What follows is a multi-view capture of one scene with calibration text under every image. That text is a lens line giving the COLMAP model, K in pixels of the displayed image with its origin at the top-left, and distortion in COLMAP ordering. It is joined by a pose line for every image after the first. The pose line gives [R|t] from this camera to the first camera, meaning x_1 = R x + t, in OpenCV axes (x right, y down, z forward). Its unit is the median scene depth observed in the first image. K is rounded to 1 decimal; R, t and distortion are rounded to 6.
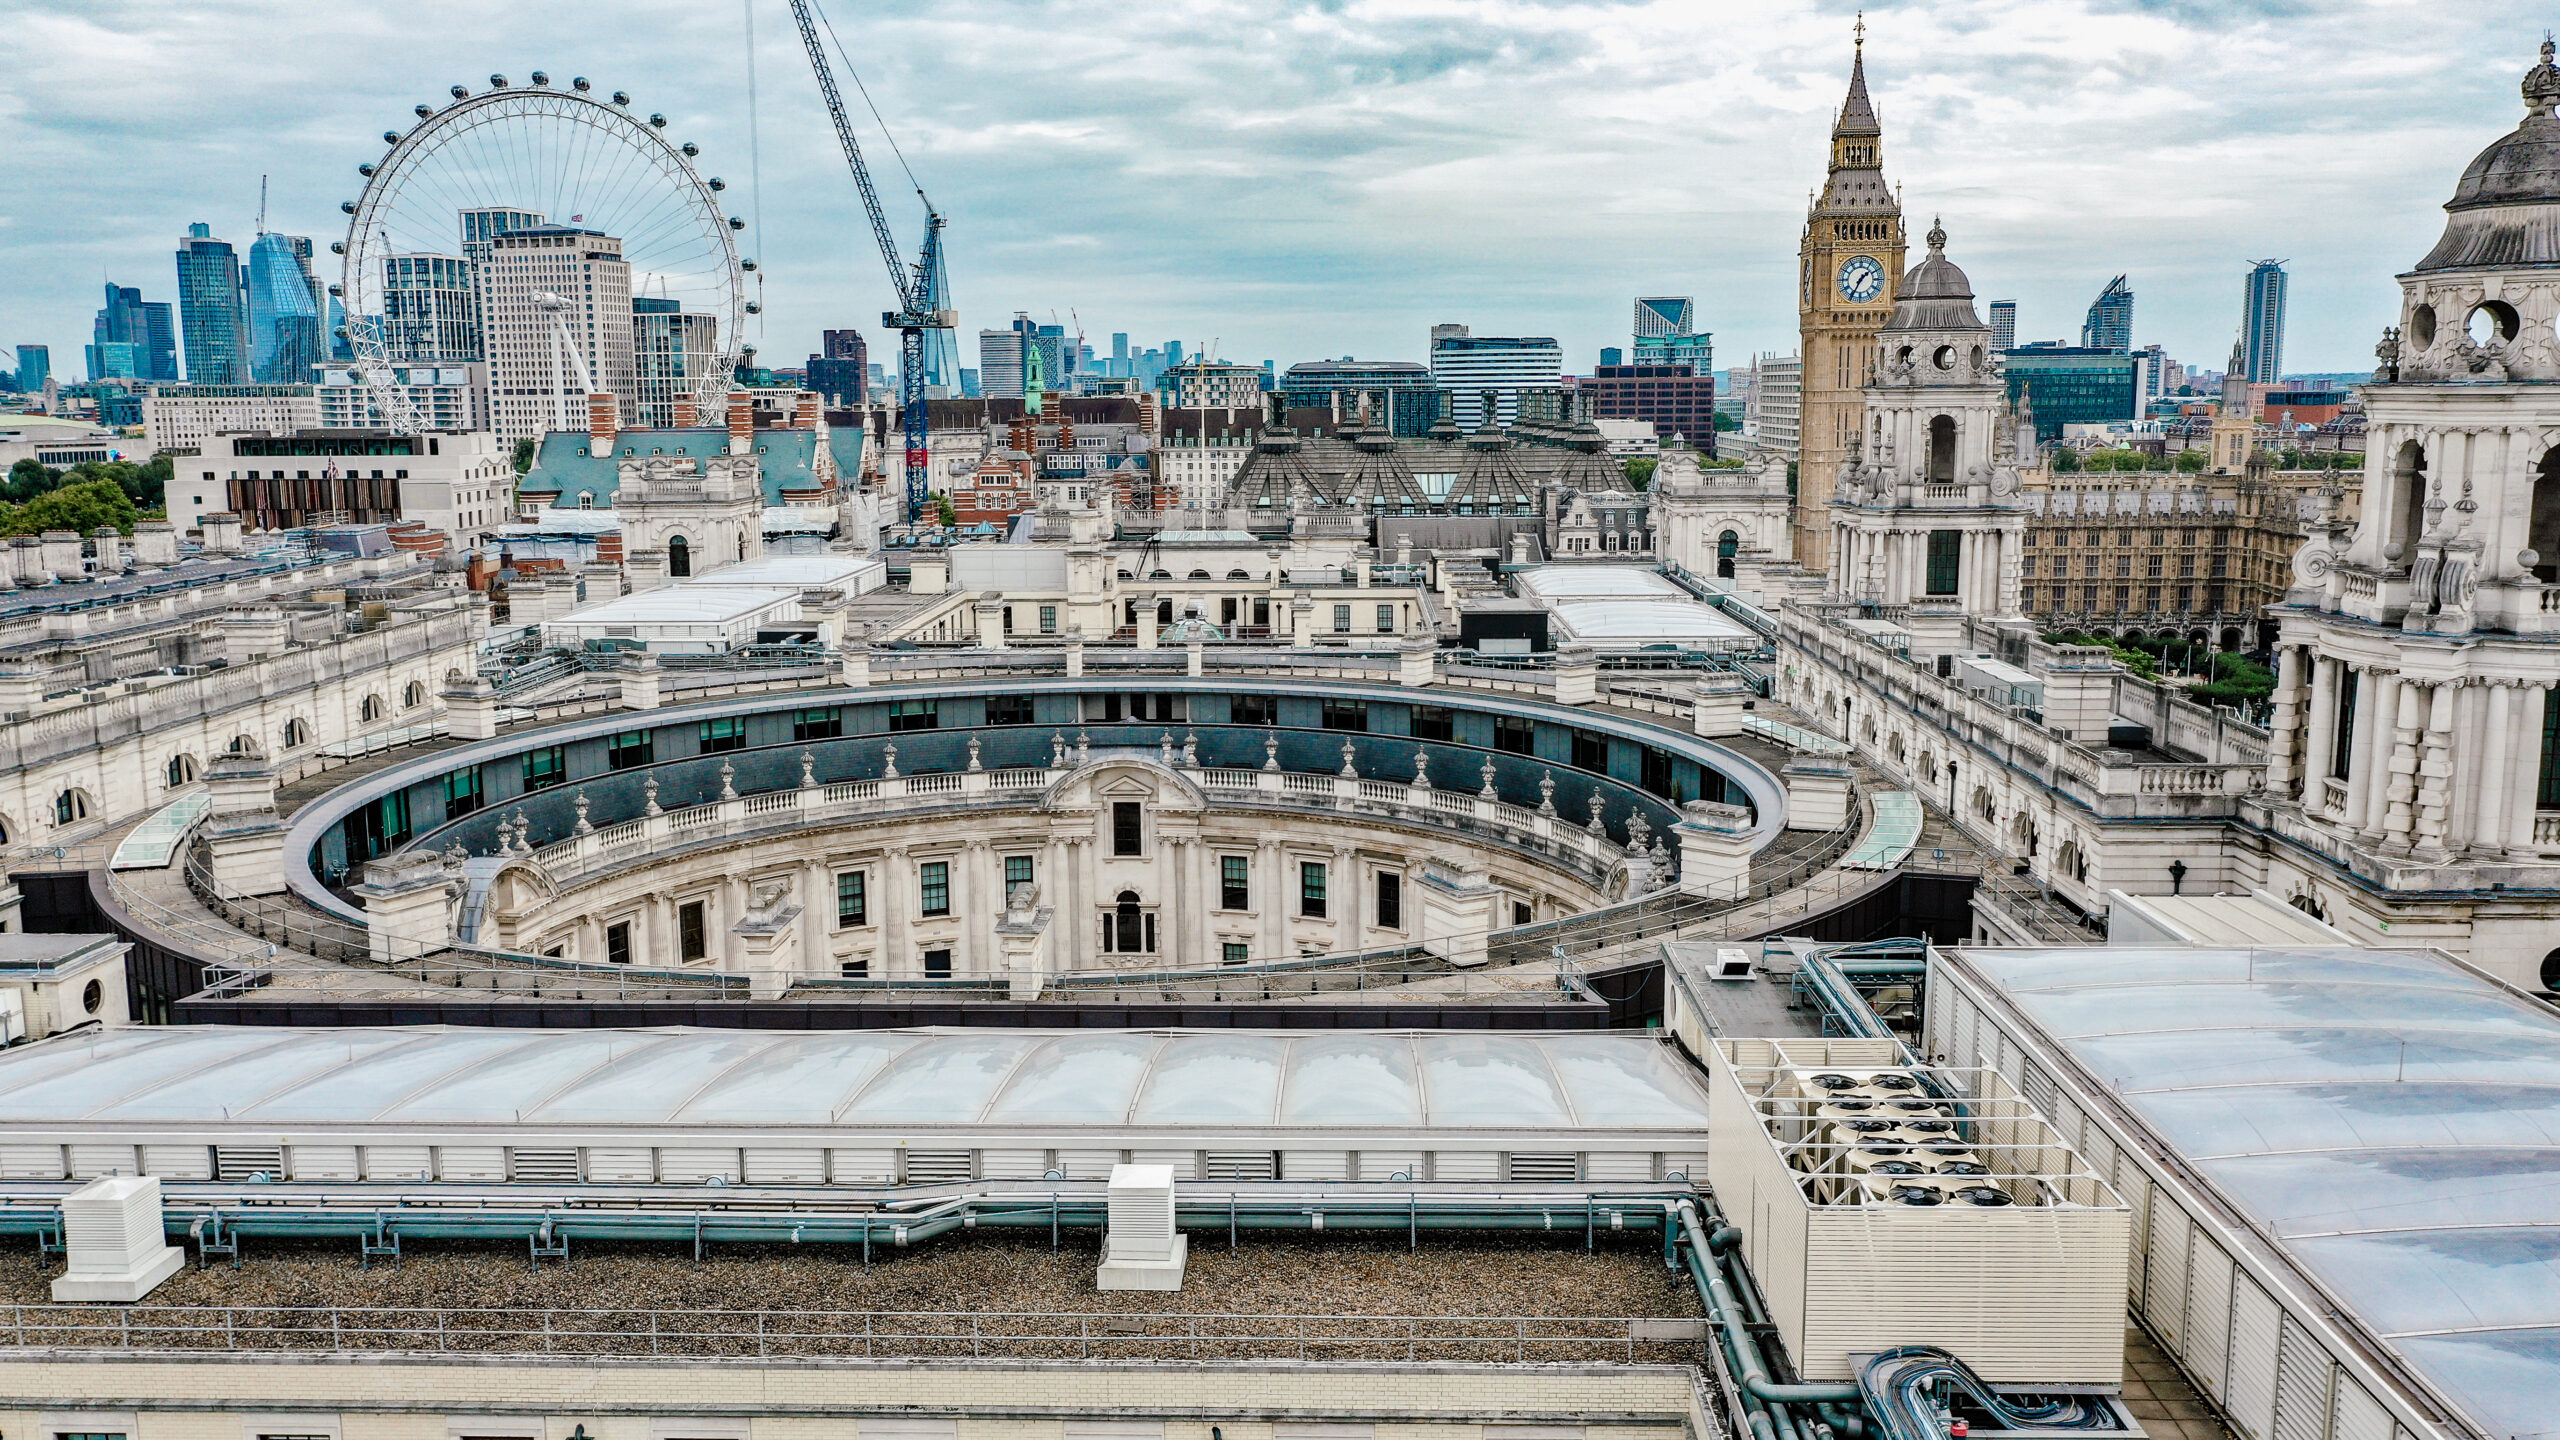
lens RADIAL K [[1998.8, 0, 1280.0], [0, 1998.8, 720.0], [0, 0, 1]] dist [0.000203, 0.005277]
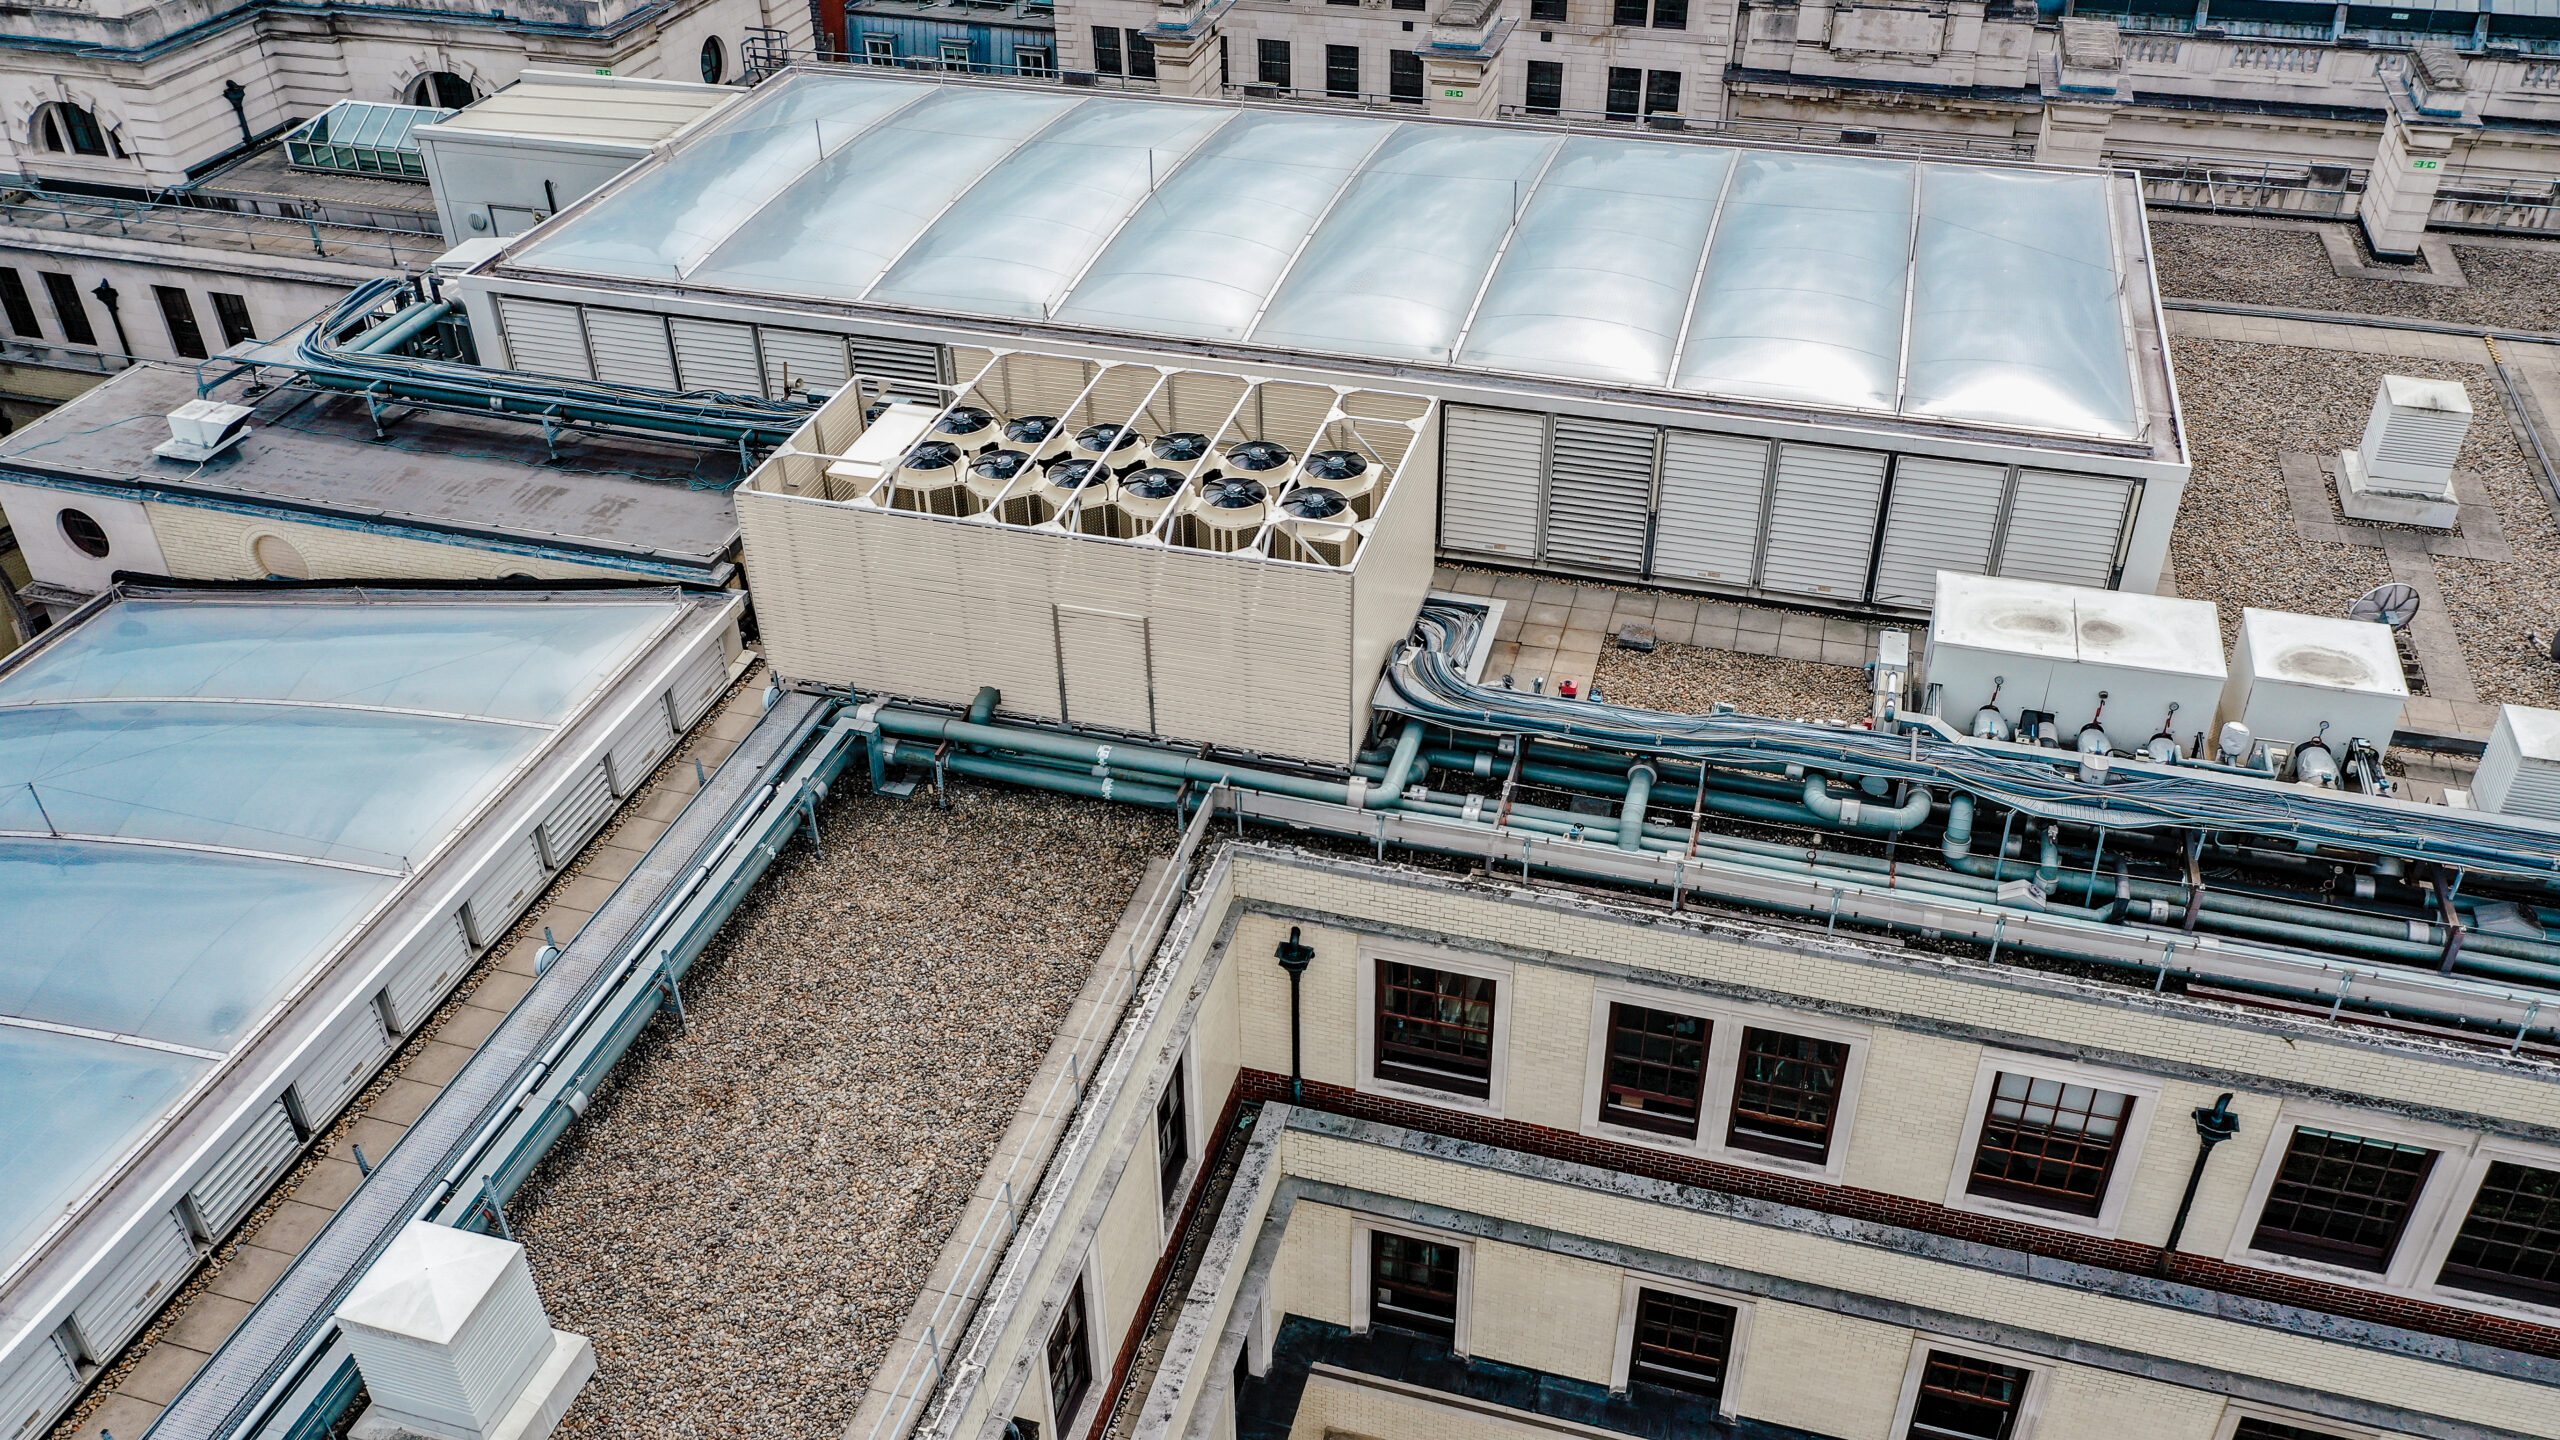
lens RADIAL K [[1998.8, 0, 1280.0], [0, 1998.8, 720.0], [0, 0, 1]] dist [0.000203, 0.005277]
pose [[0.235052, -0.550968, 0.800740, -0.110181], [0.163191, 0.834497, 0.526291, -0.034070], [-0.958185, 0.006968, 0.286063, 0.221096]]
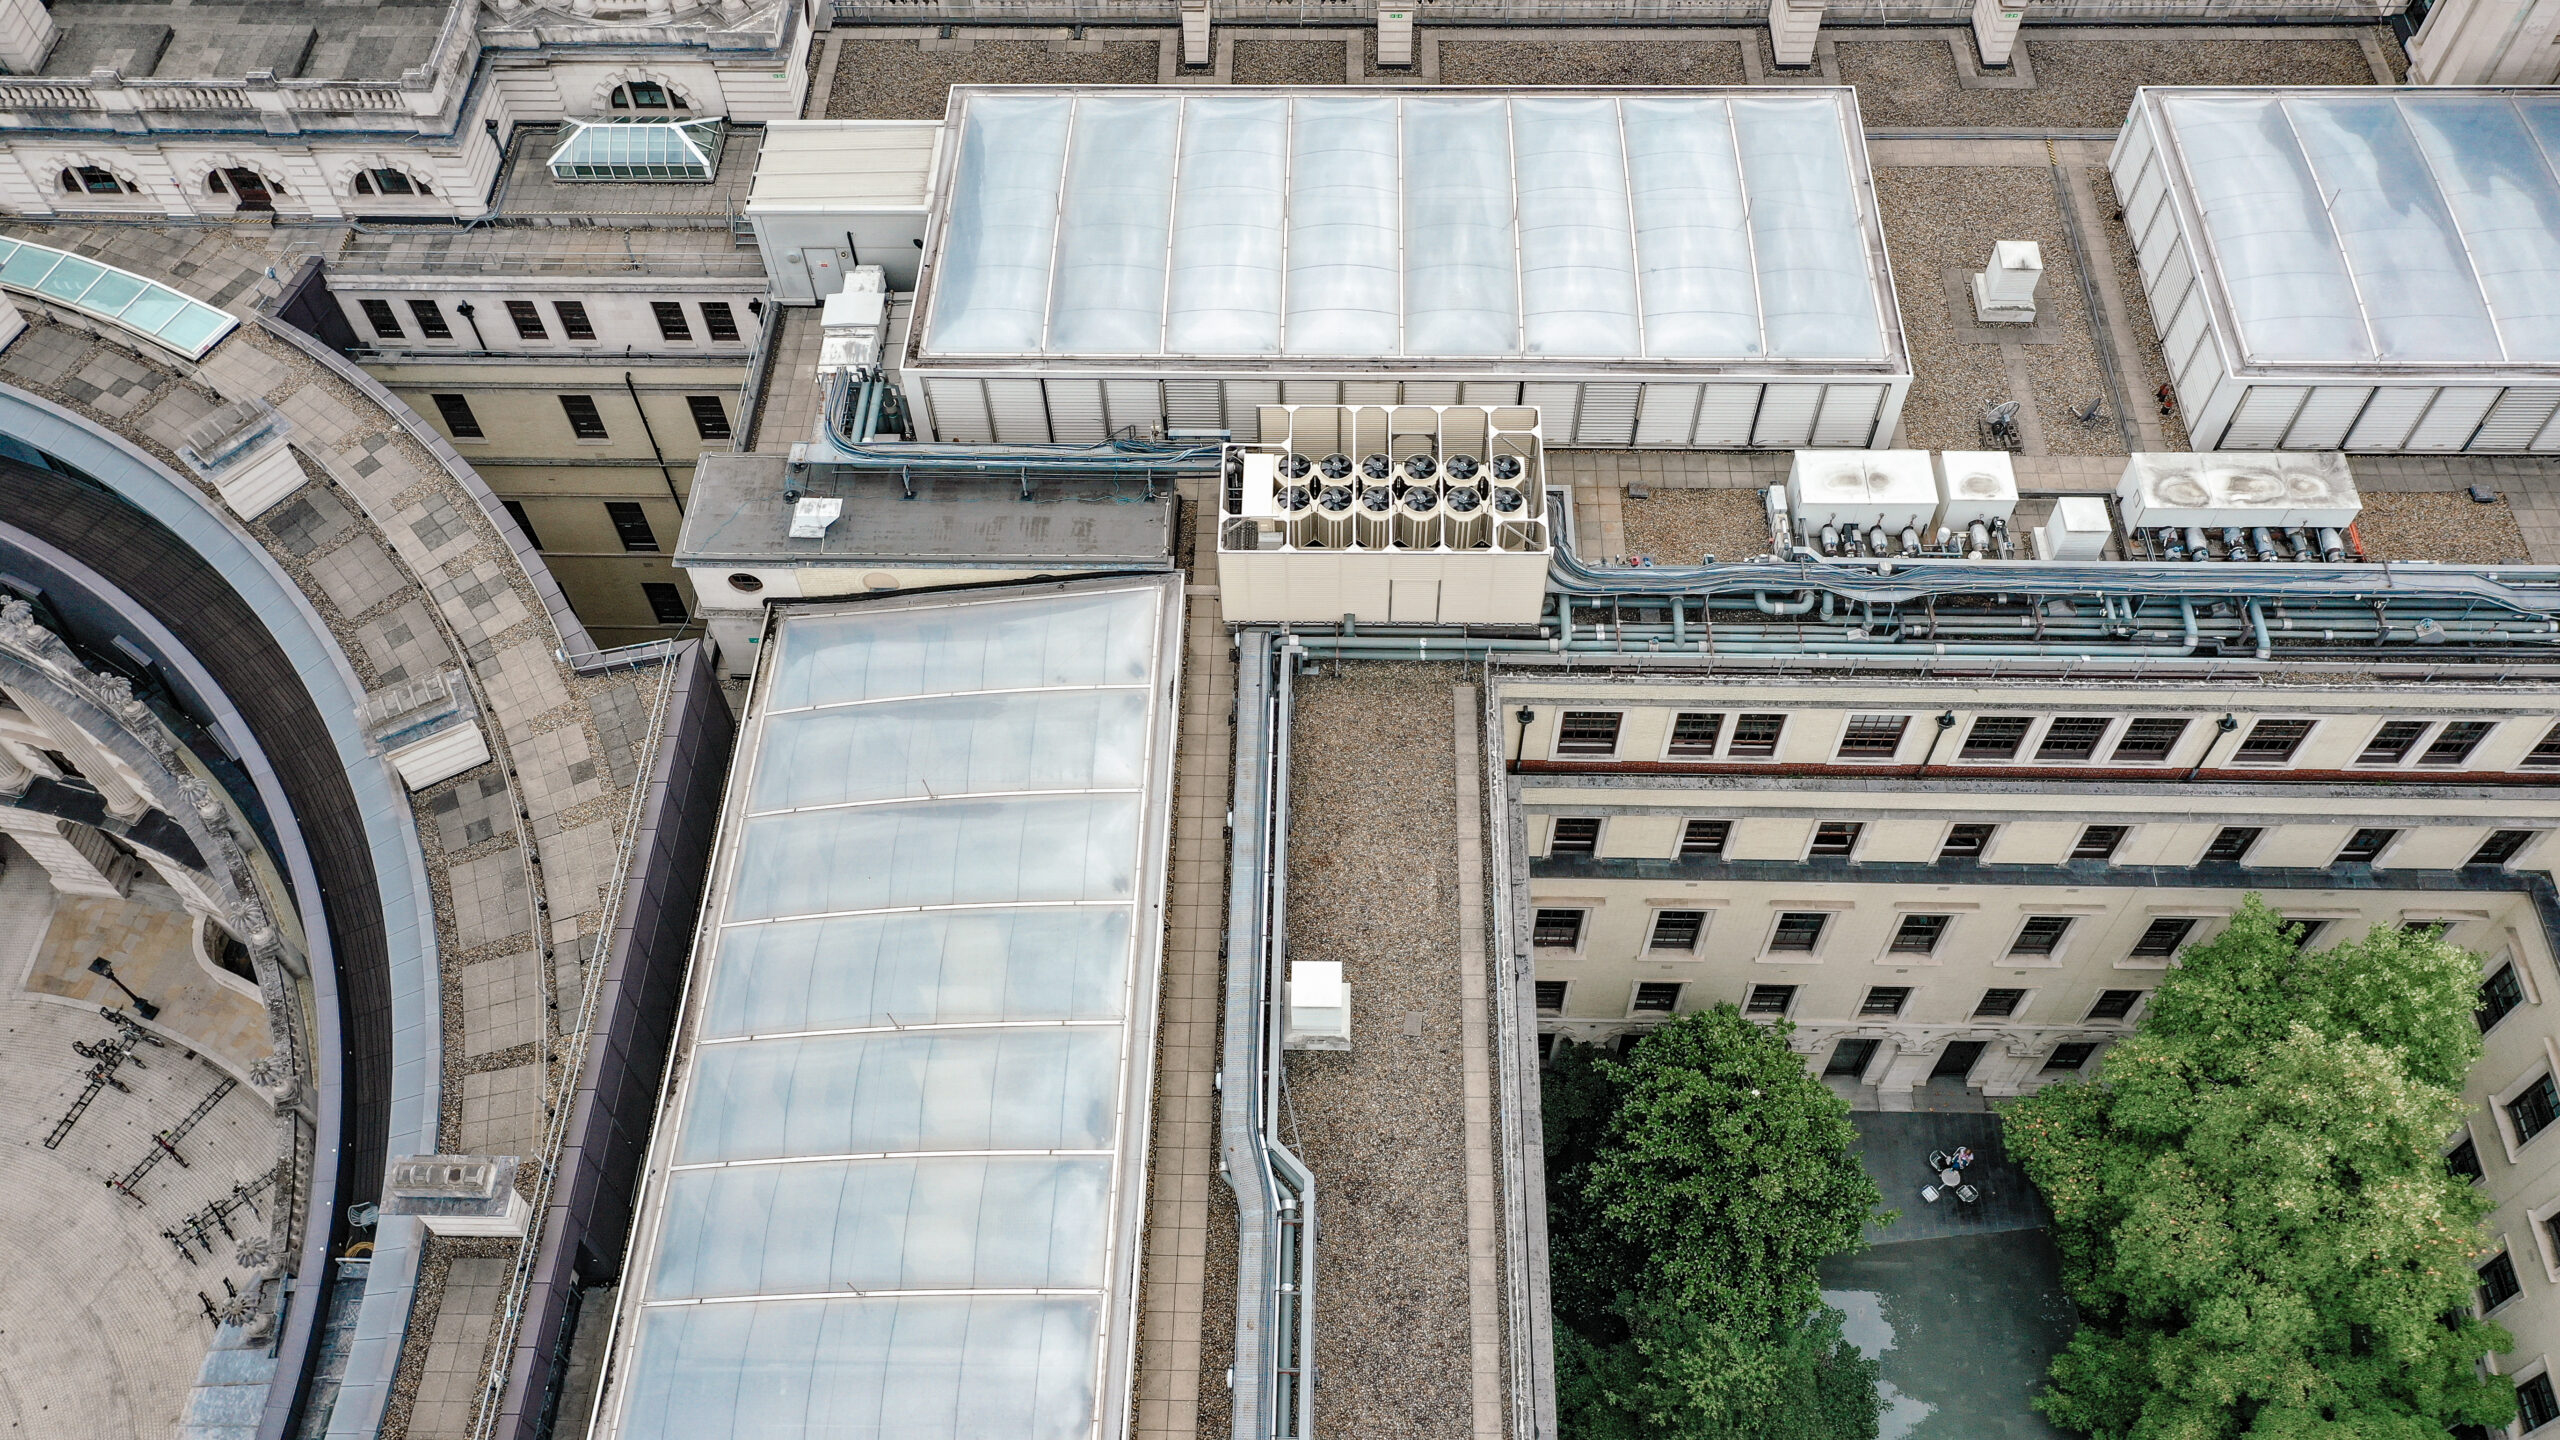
lens RADIAL K [[2009.9, 0, 1288.5], [0, 2009.9, 683.8], [0, 0, 1]] dist [-0.002357, 0.004243]
pose [[-0.015486, -0.813516, 0.581336, -0.208238], [0.175244, 0.570198, 0.802598, -0.280846], [-0.984403, 0.114305, 0.133733, 0.274649]]
